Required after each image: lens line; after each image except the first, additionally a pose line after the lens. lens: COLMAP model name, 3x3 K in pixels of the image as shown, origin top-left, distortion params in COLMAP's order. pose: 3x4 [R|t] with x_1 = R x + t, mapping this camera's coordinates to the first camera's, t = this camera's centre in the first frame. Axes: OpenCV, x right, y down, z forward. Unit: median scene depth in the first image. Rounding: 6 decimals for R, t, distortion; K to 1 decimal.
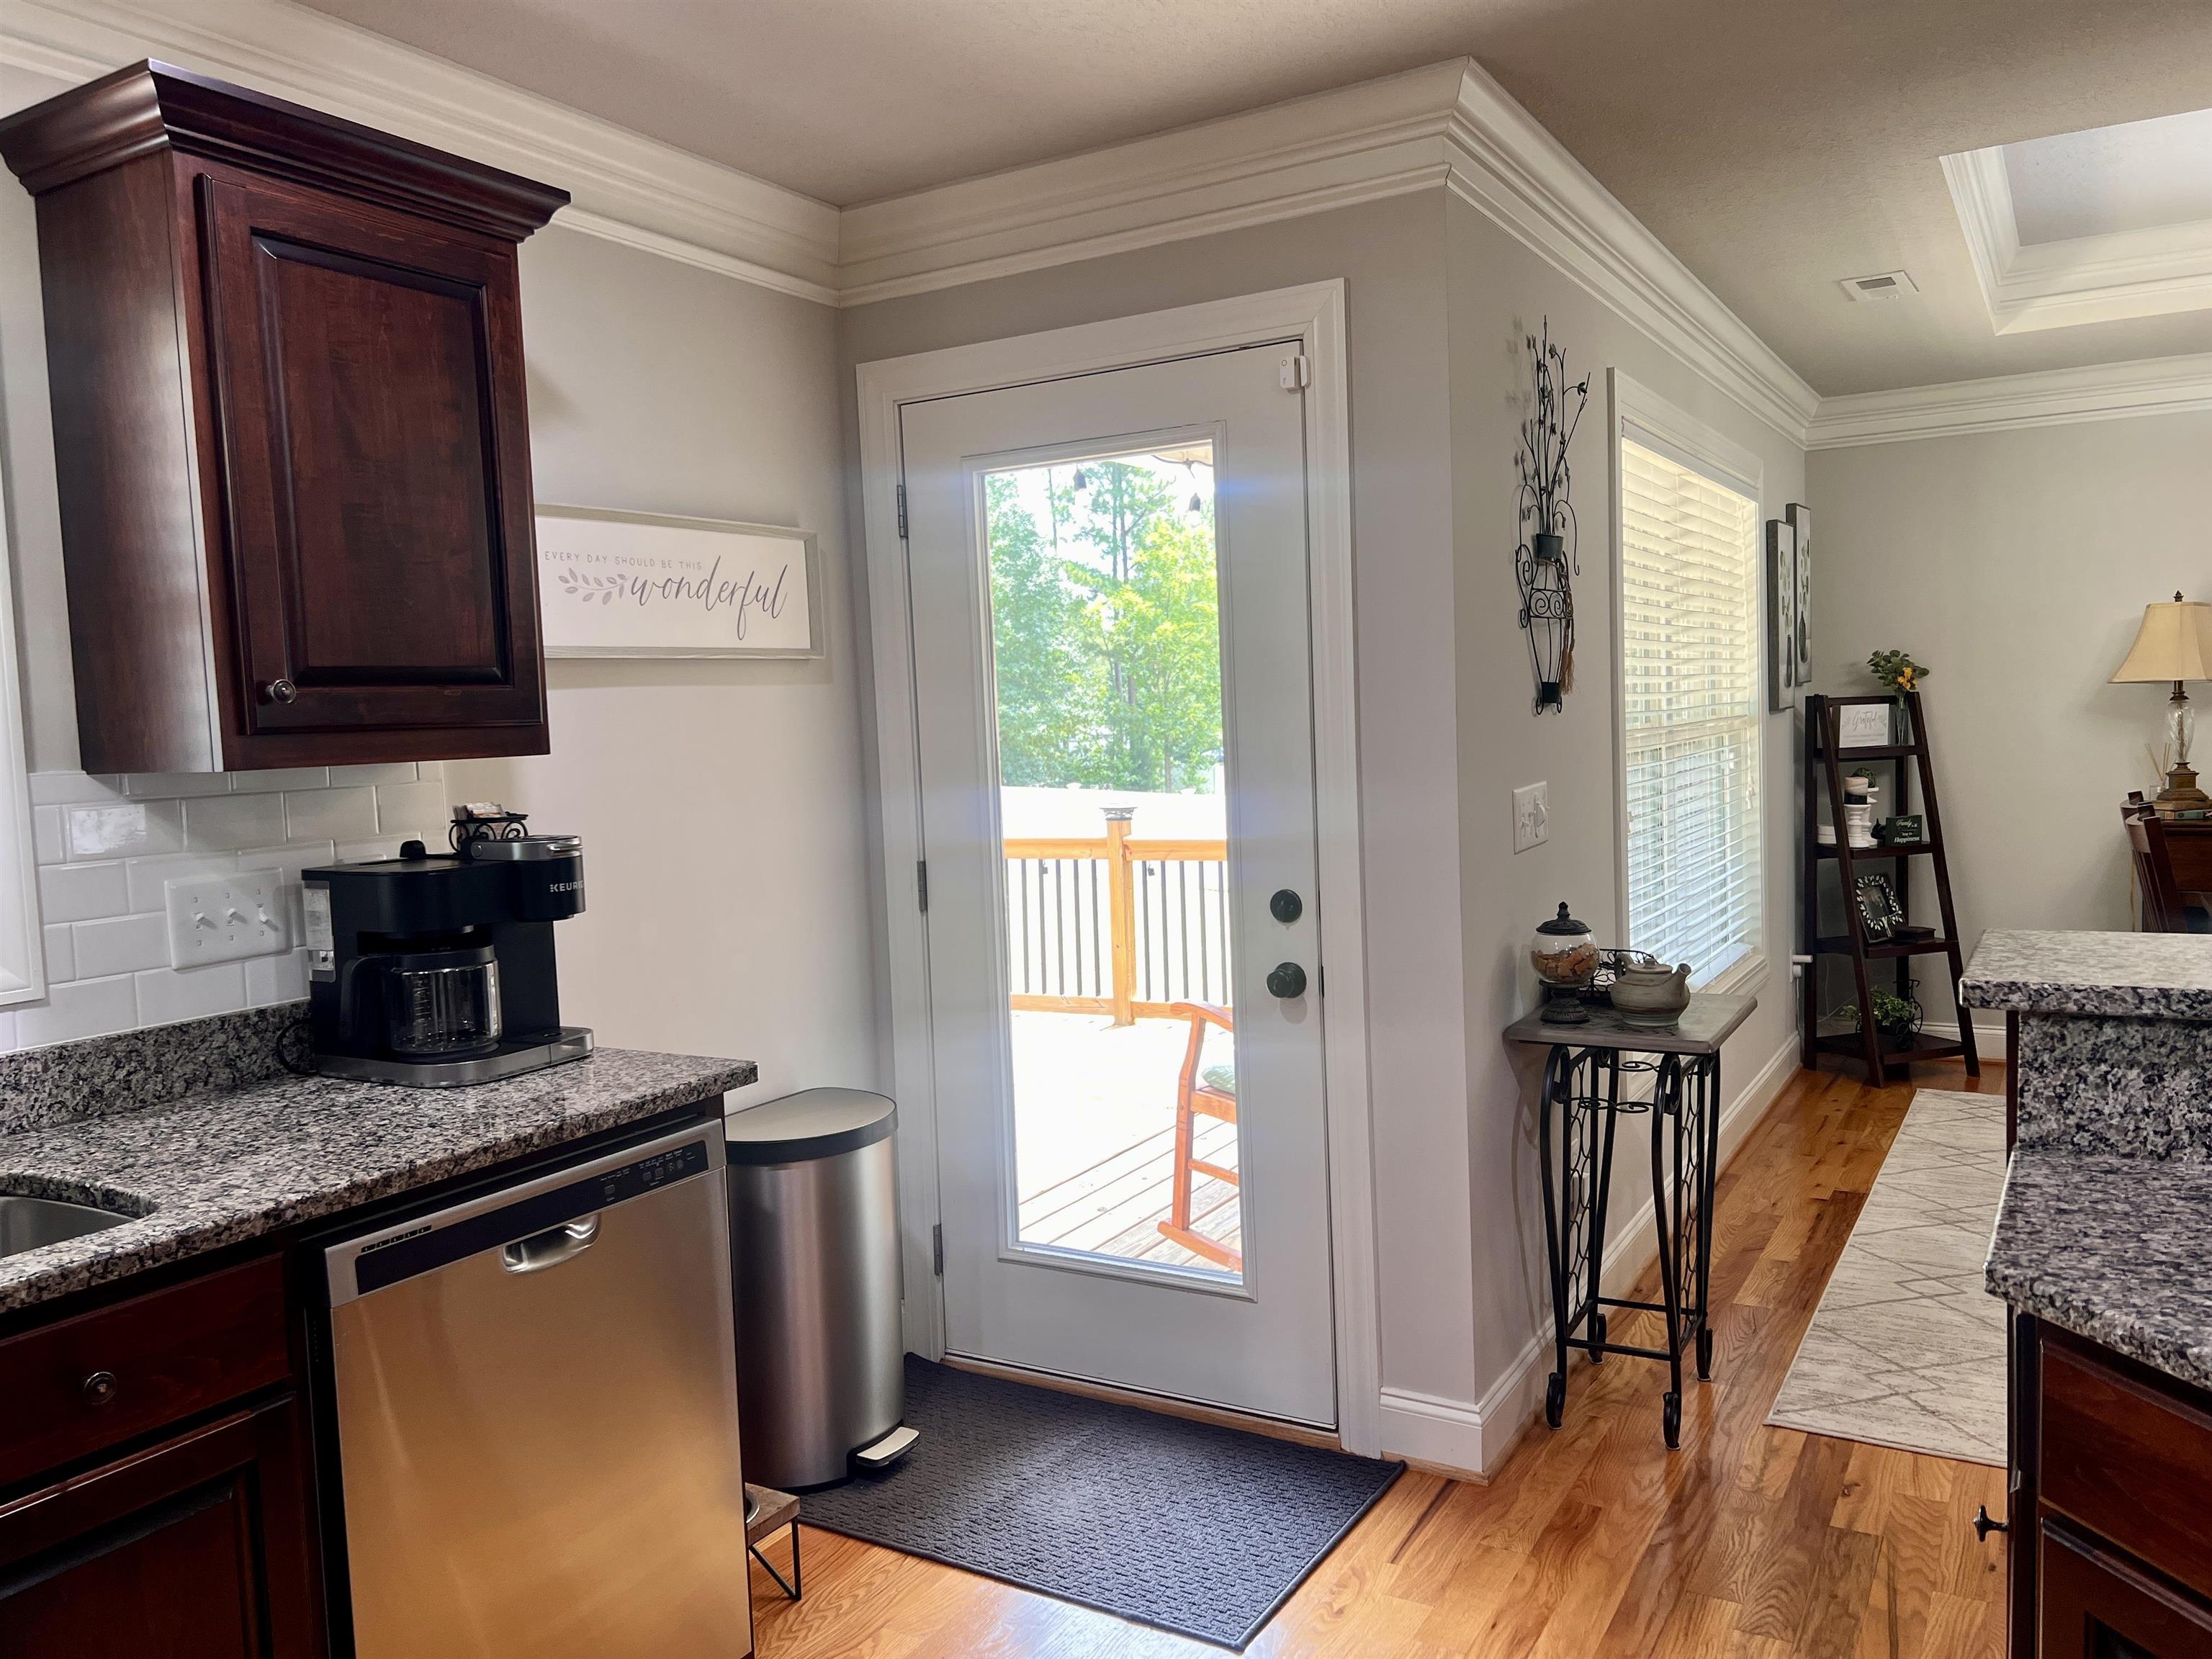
lens RADIAL K [[1671.0, 0, 1123.3], [0, 1671.0, 835.6], [0, 0, 1]] dist [0.056159, -0.069102]
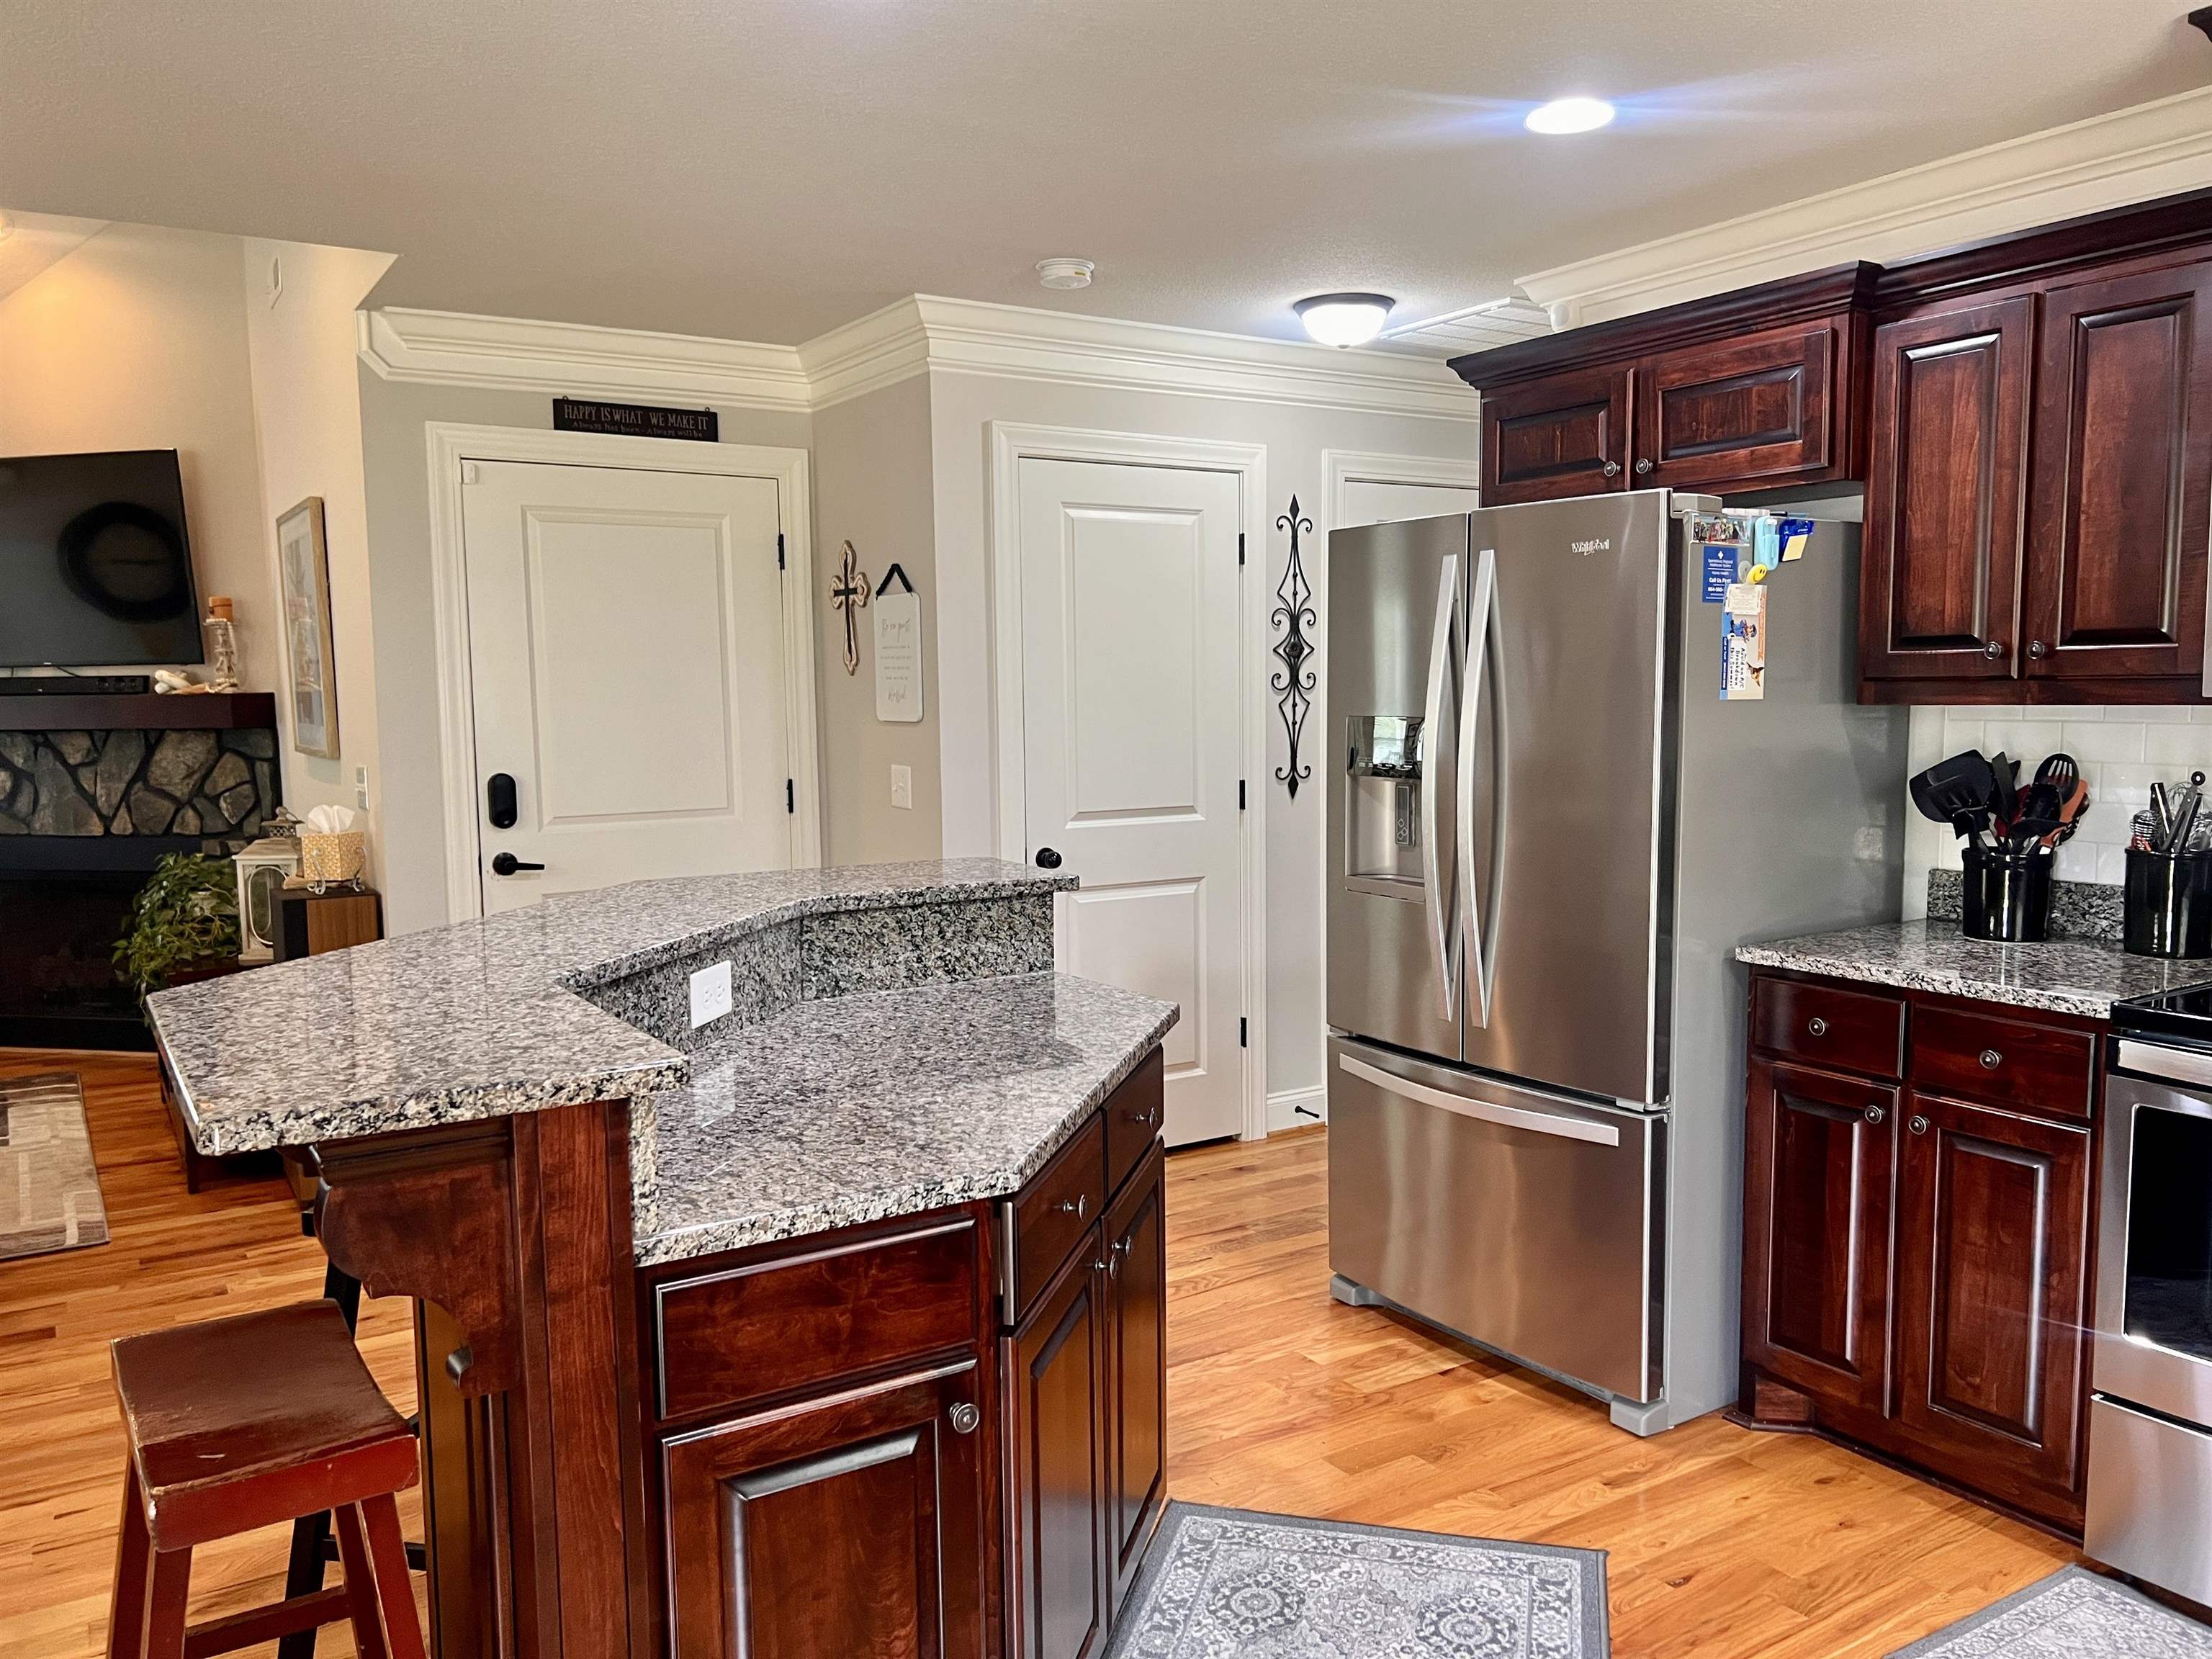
lens RADIAL K [[1671.0, 0, 1123.9], [0, 1671.0, 845.4], [0, 0, 1]] dist [0.056159, -0.069102]
pose [[-0.893232, 0.006390, 0.449550, -0.088582], [0.079465, 0.986401, 0.143872, -0.105411], [-0.442517, 0.164234, -0.881593, 1.275623]]
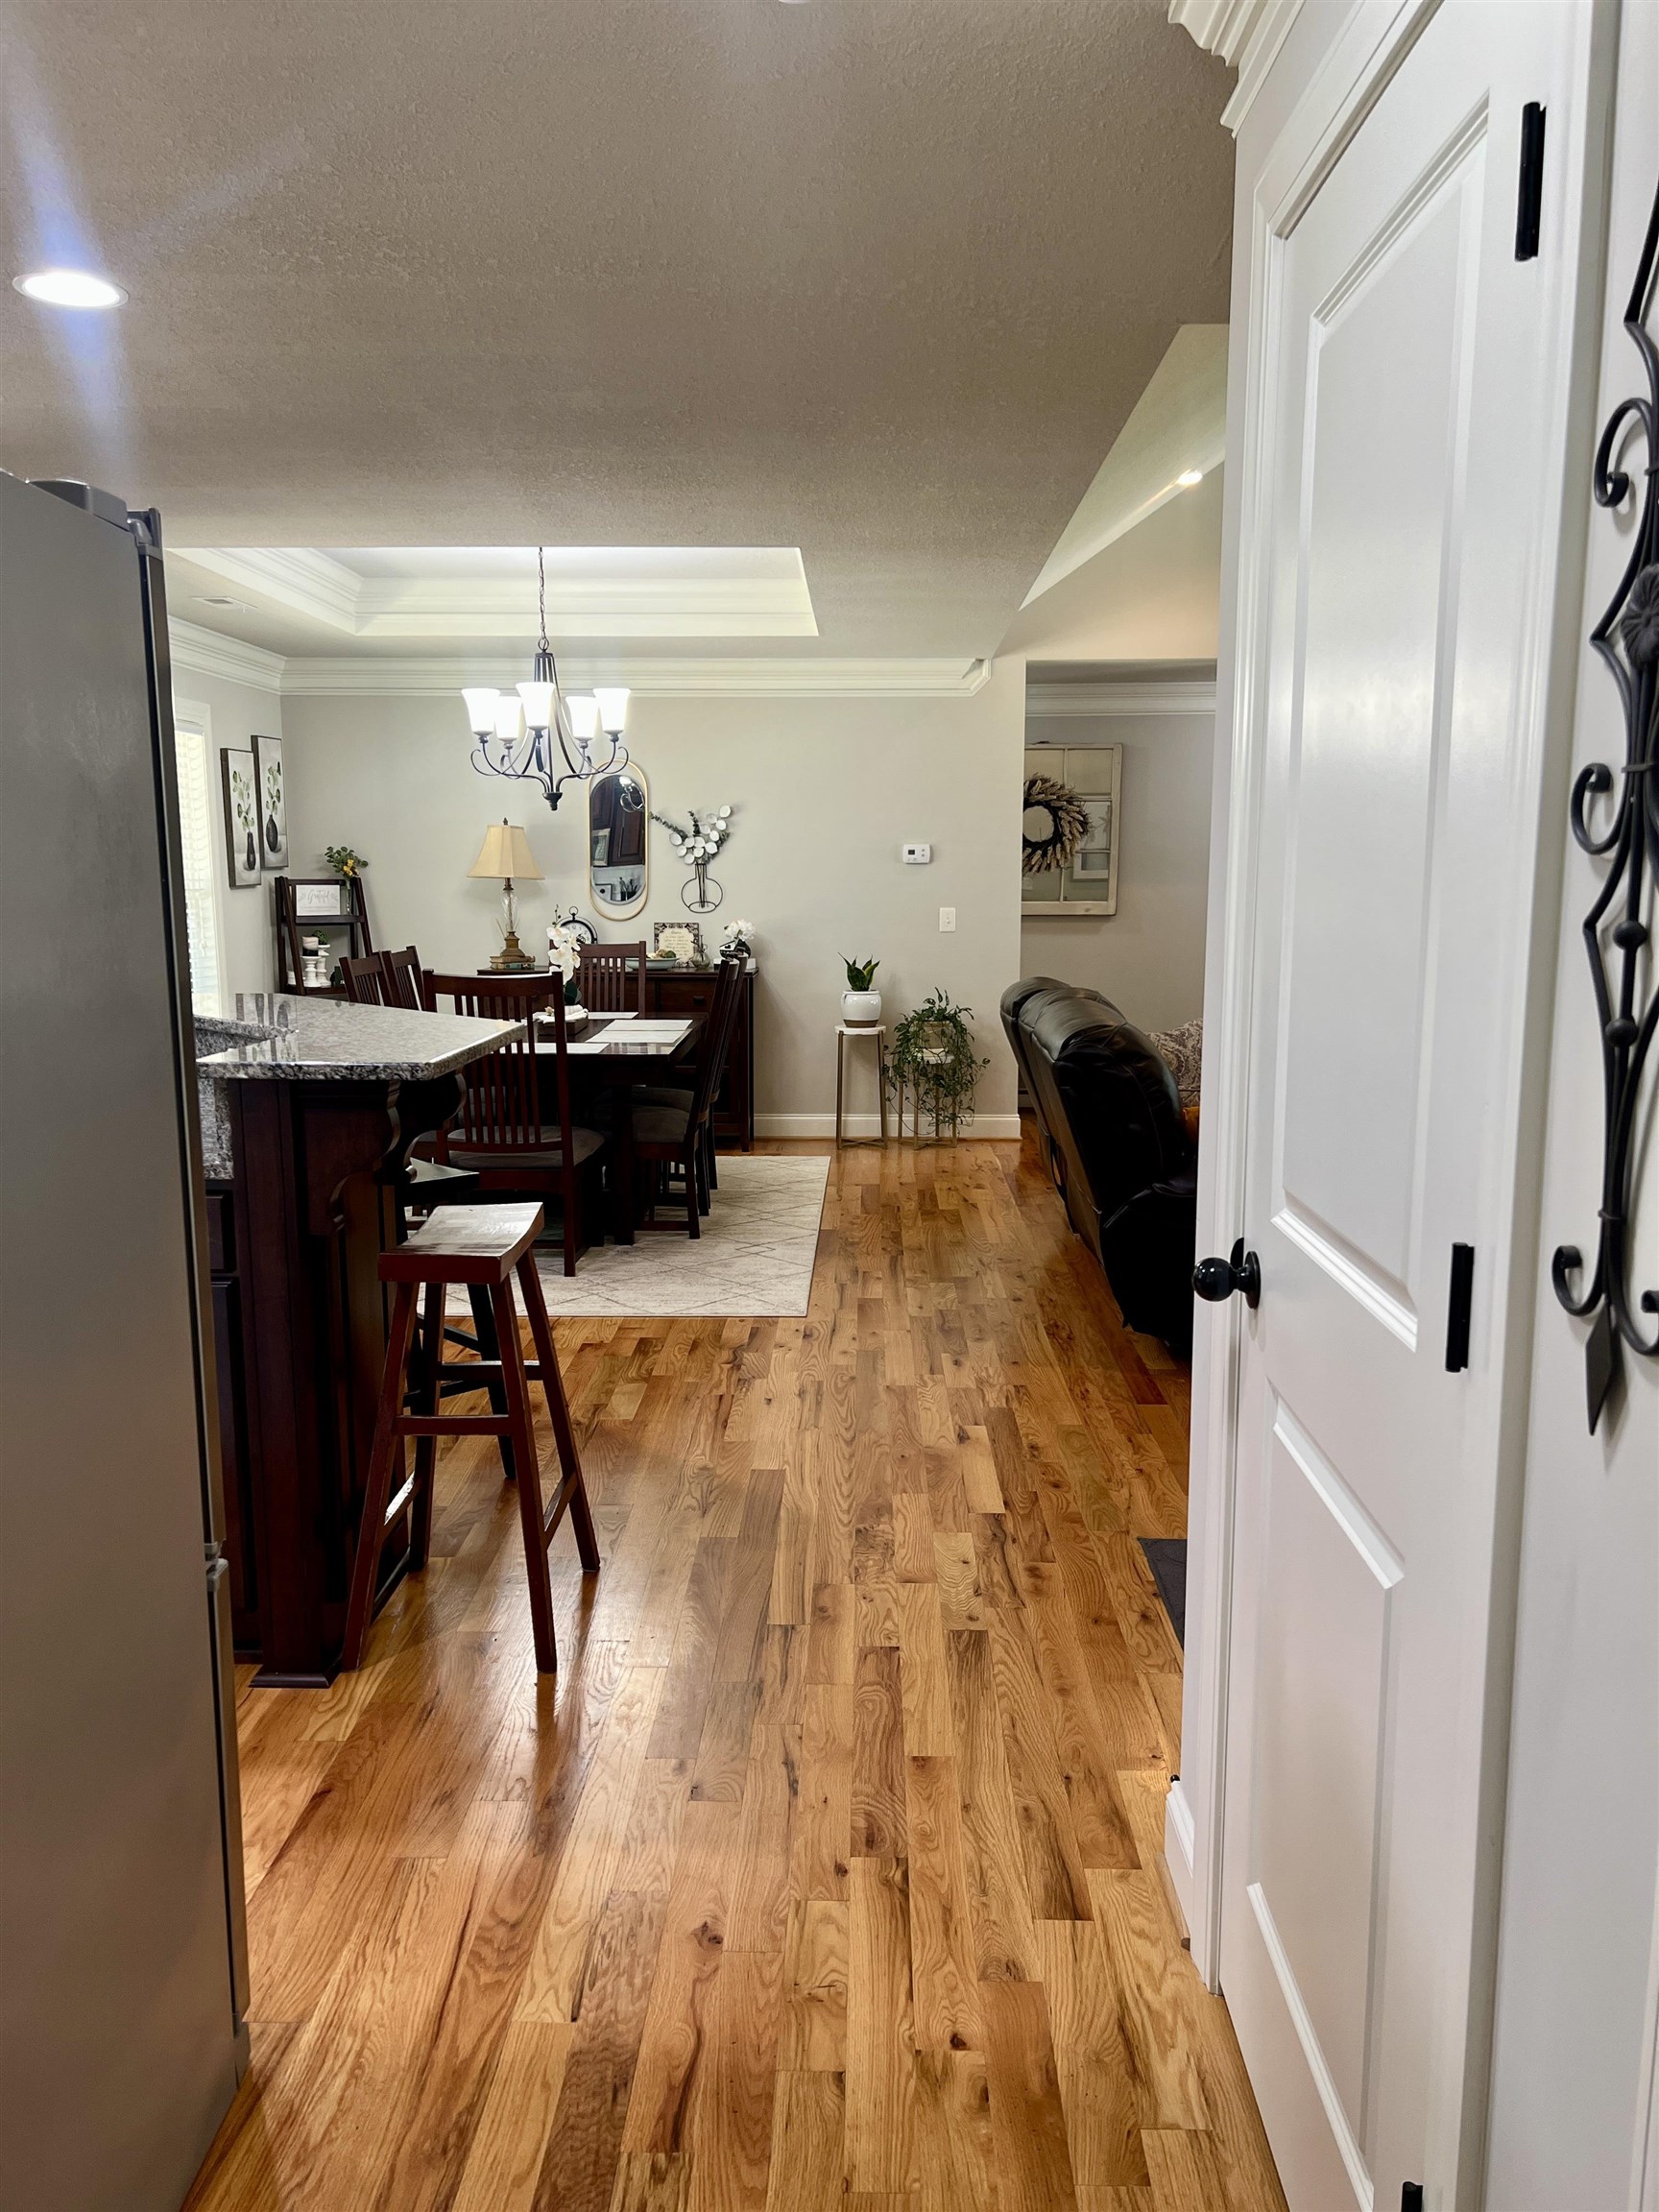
lens RADIAL K [[1671.0, 0, 820.1], [0, 1671.0, 1121.7], [0, 0, 1]] dist [0.056159, -0.069102]
pose [[0.880101, -0.031703, 0.473727, 0.373530], [0.000740, 0.997859, 0.065405, 0.073478], [-0.474786, -0.057212, 0.878240, -1.166599]]
